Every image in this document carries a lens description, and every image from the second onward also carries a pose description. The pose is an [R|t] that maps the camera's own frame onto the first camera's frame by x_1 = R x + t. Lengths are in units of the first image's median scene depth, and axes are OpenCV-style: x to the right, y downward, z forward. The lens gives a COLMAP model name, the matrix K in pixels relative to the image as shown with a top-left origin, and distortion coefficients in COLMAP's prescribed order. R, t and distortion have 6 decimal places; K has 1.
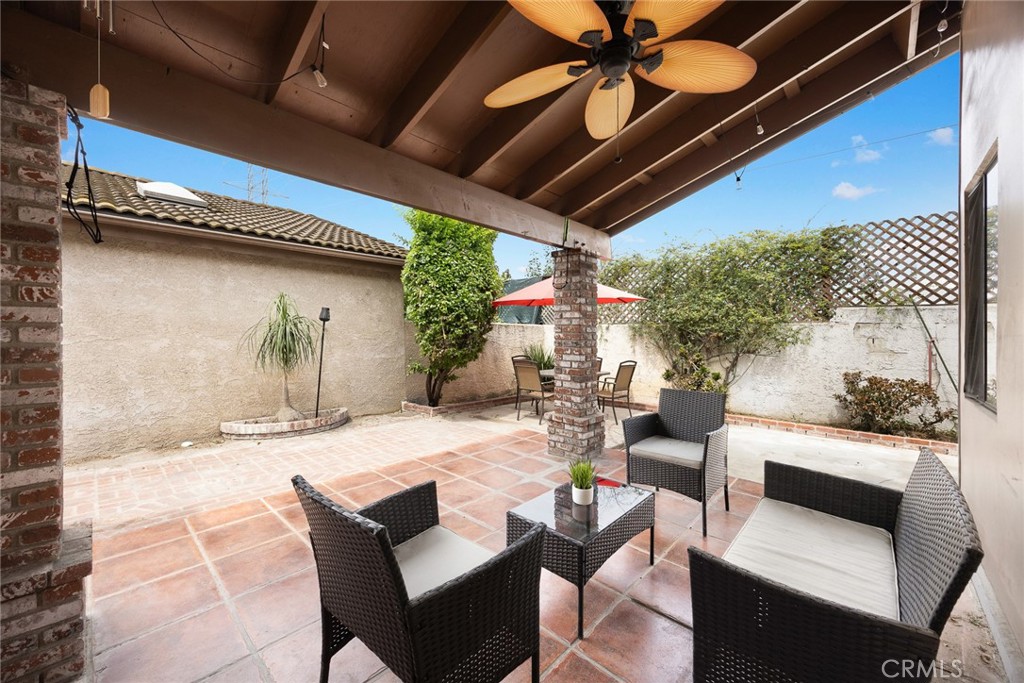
lens RADIAL K [[400.1, 0, 523.7], [0, 400.1, 342.3], [0, 0, 1]] dist [-0.005907, -0.000088]
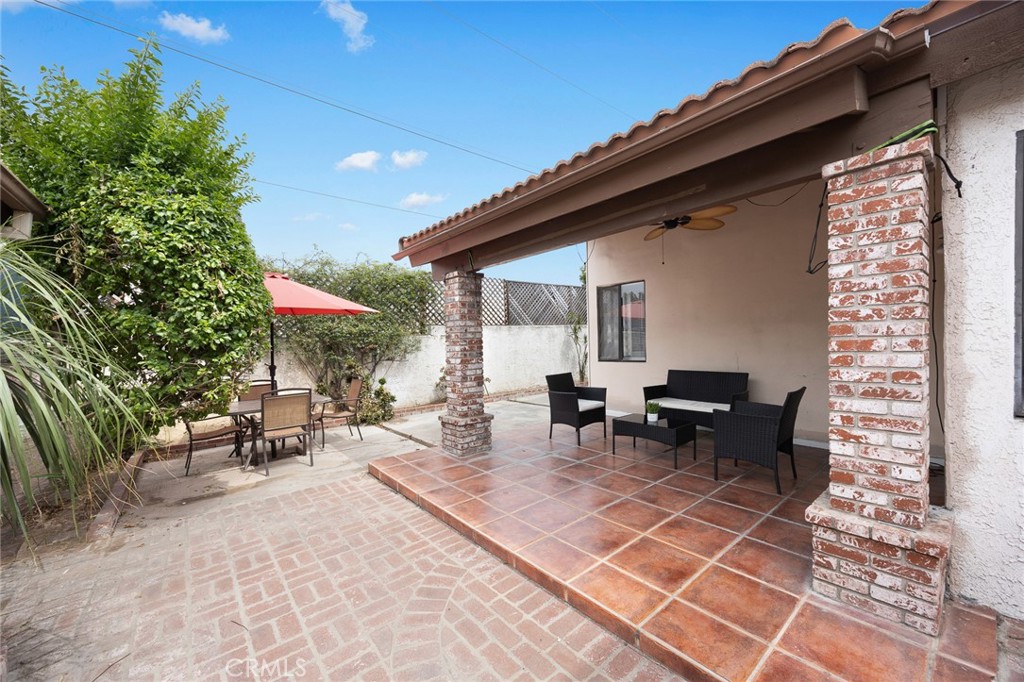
lens RADIAL K [[404.9, 0, 511.7], [0, 404.9, 349.4], [0, 0, 1]] dist [-0.002282, -0.000054]
pose [[0.129328, -0.039975, 0.990796, -1.019846], [0.056355, 0.997868, 0.032904, -0.042222], [-0.989999, 0.051580, 0.131305, 0.726135]]
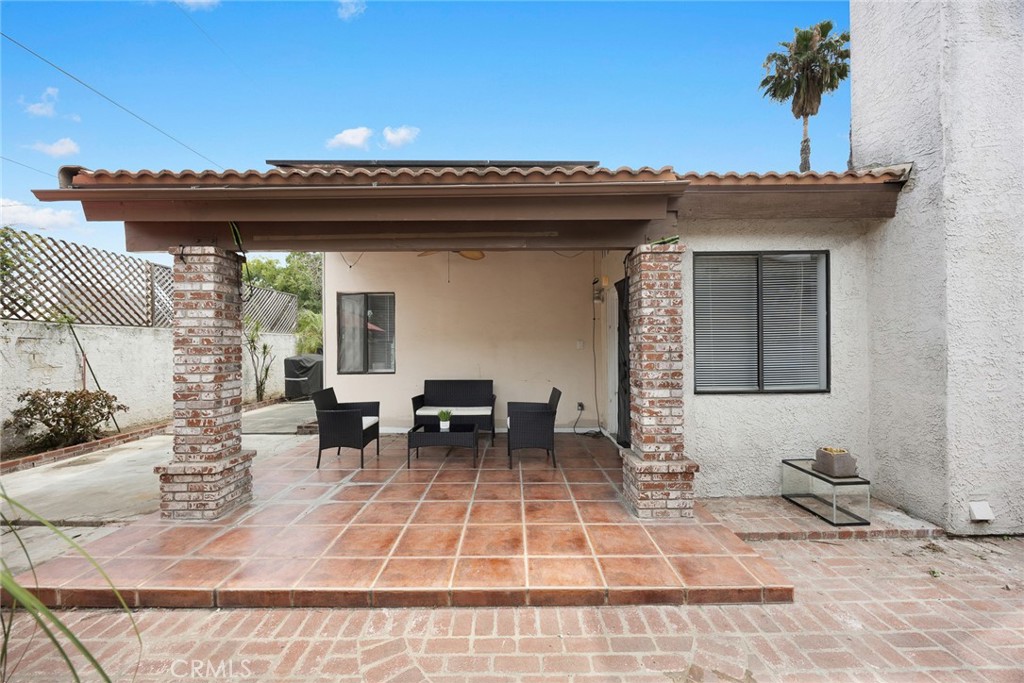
lens RADIAL K [[400.1, 0, 523.7], [0, 400.1, 342.3], [0, 0, 1]] dist [-0.005907, -0.000088]
pose [[-0.693026, -0.003669, 0.720903, -0.877721], [0.012840, 0.999766, 0.017432, -0.054222], [-0.720798, 0.021337, -0.692817, 1.115512]]
